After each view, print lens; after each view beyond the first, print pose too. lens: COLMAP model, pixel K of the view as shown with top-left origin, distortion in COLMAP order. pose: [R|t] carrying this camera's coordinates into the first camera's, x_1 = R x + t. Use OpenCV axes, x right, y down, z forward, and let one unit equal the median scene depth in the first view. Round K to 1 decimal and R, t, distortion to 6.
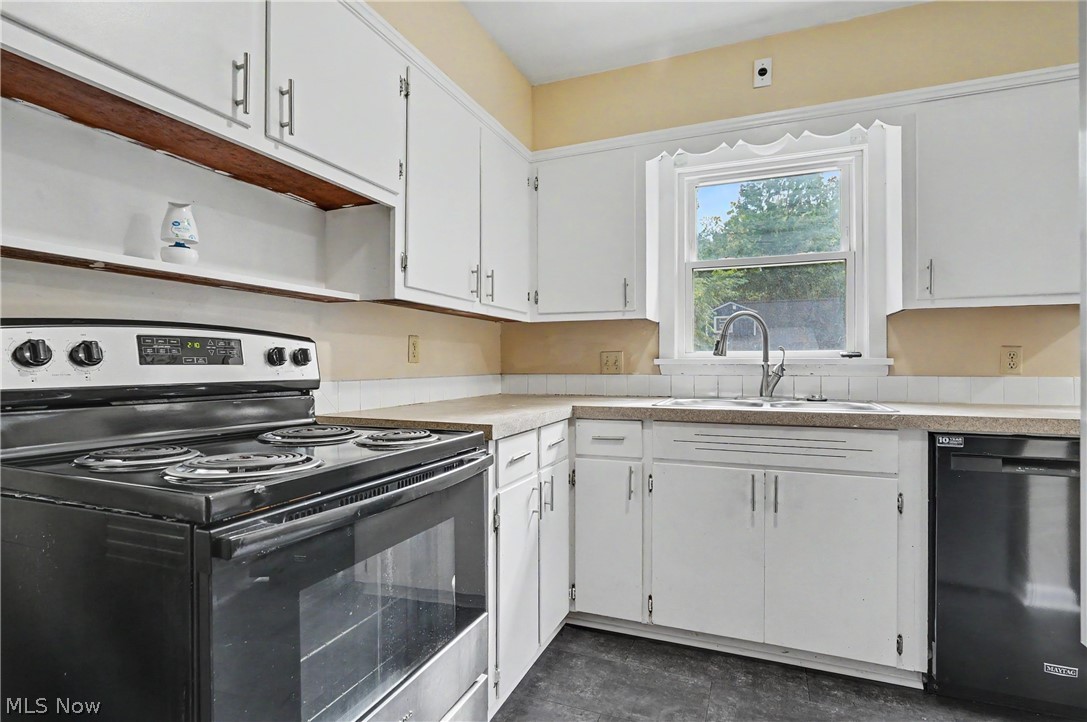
lens RADIAL K [[540.6, 0, 543.5], [0, 540.6, 361.0], [0, 0, 1]] dist [-0.011912, -0.000088]
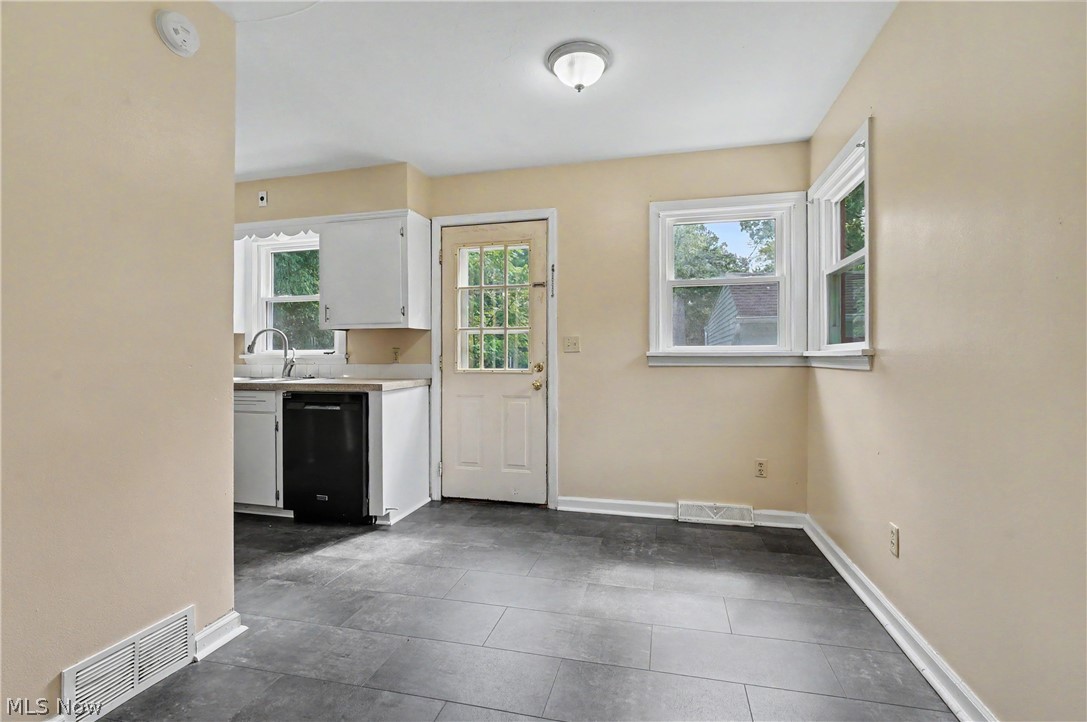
lens RADIAL K [[495.4, 0, 541.8], [0, 495.4, 356.2], [0, 0, 1]] dist [-0.003576, -0.000210]
pose [[0.990674, -0.006286, 0.136112, 1.198420], [0.004882, 0.999931, 0.010648, -0.015938], [-0.136170, -0.009884, 0.990636, -0.859708]]
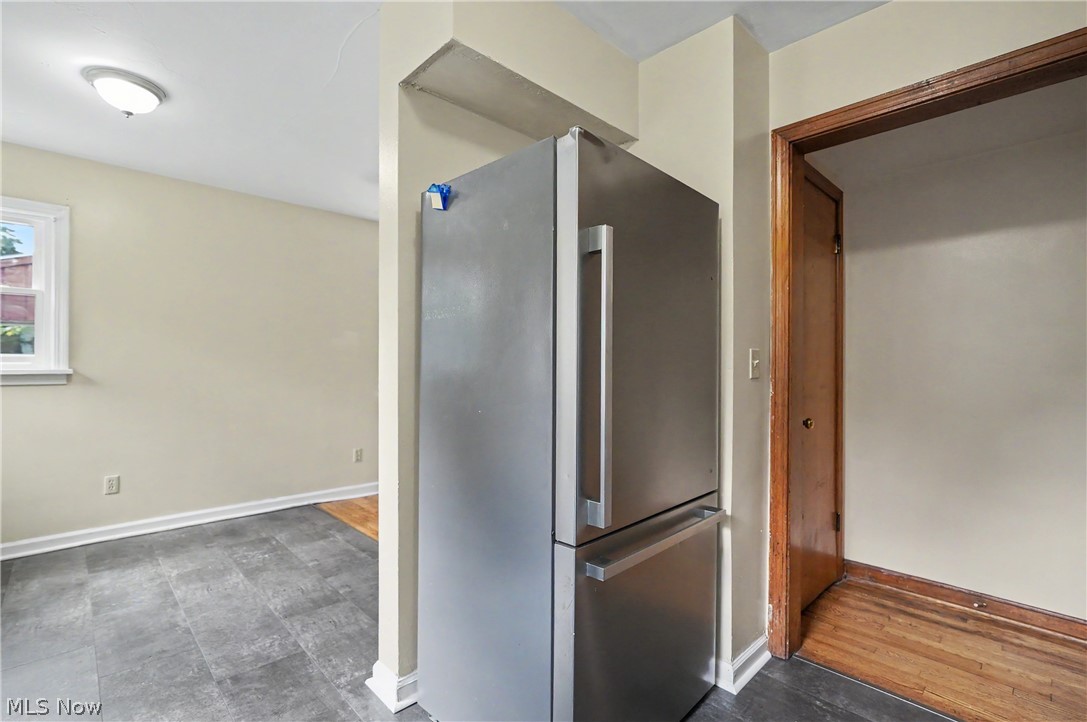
lens RADIAL K [[496.9, 0, 544.3], [0, 496.9, 368.7], [0, 0, 1]] dist [-0.003119, -0.000282]
pose [[-0.913373, -0.008997, 0.407025, 0.118546], [-0.010669, 0.999941, -0.001839, -0.030184], [-0.406984, -0.006022, -0.913415, 0.844744]]
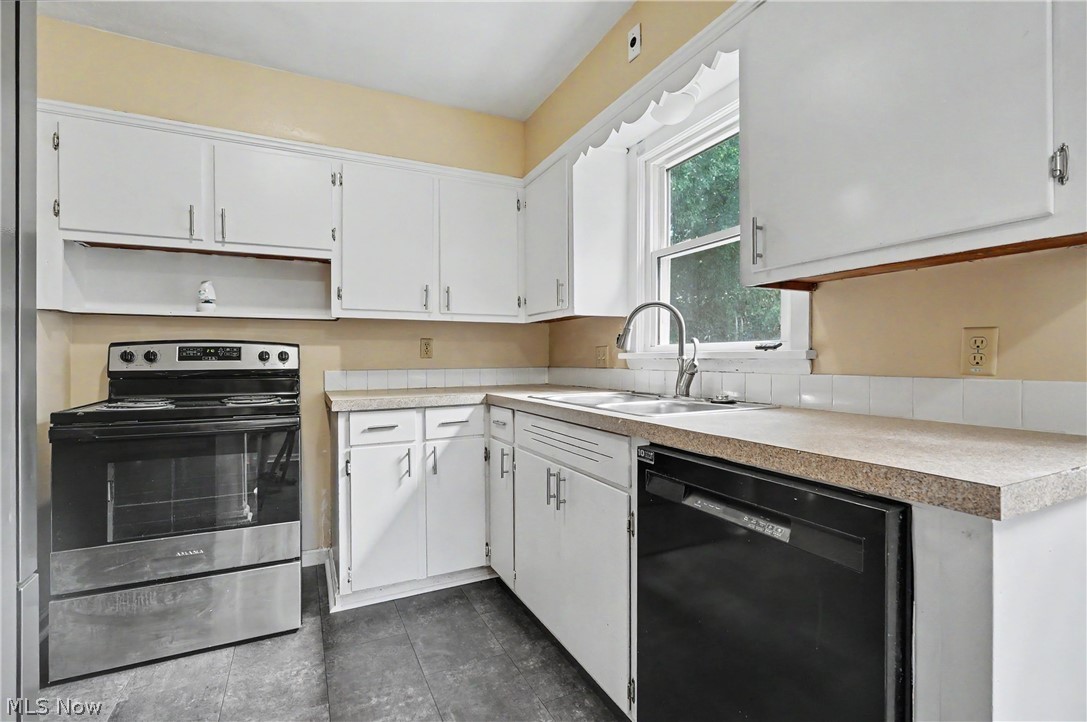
lens RADIAL K [[495.4, 0, 541.8], [0, 495.4, 356.2], [0, 0, 1]] dist [-0.003576, -0.000210]
pose [[0.746020, -0.005618, -0.665900, 0.914873], [0.008557, 0.999963, 0.001150, -0.000747], [0.665869, -0.006556, 0.746040, 0.274697]]
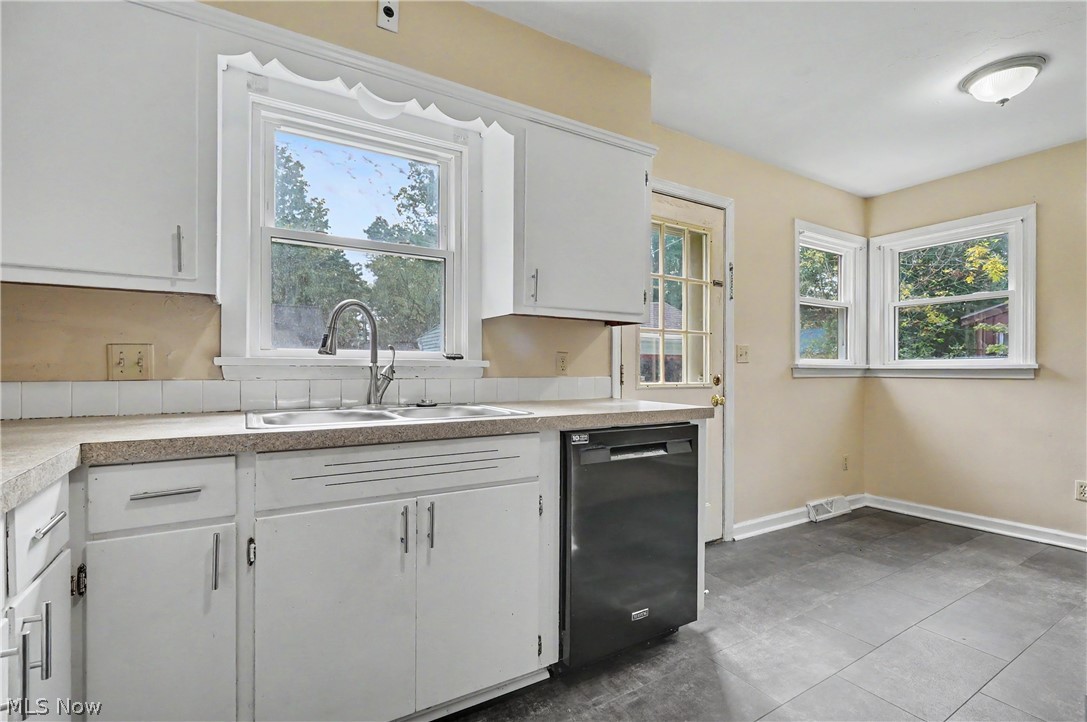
lens RADIAL K [[496.9, 0, 544.3], [0, 496.9, 368.7], [0, 0, 1]] dist [-0.003119, -0.000282]
pose [[0.595605, 0.000646, 0.803277, -0.065525], [-0.009988, 0.999928, 0.006601, 0.003246], [-0.803216, -0.011954, 0.595568, 0.372865]]
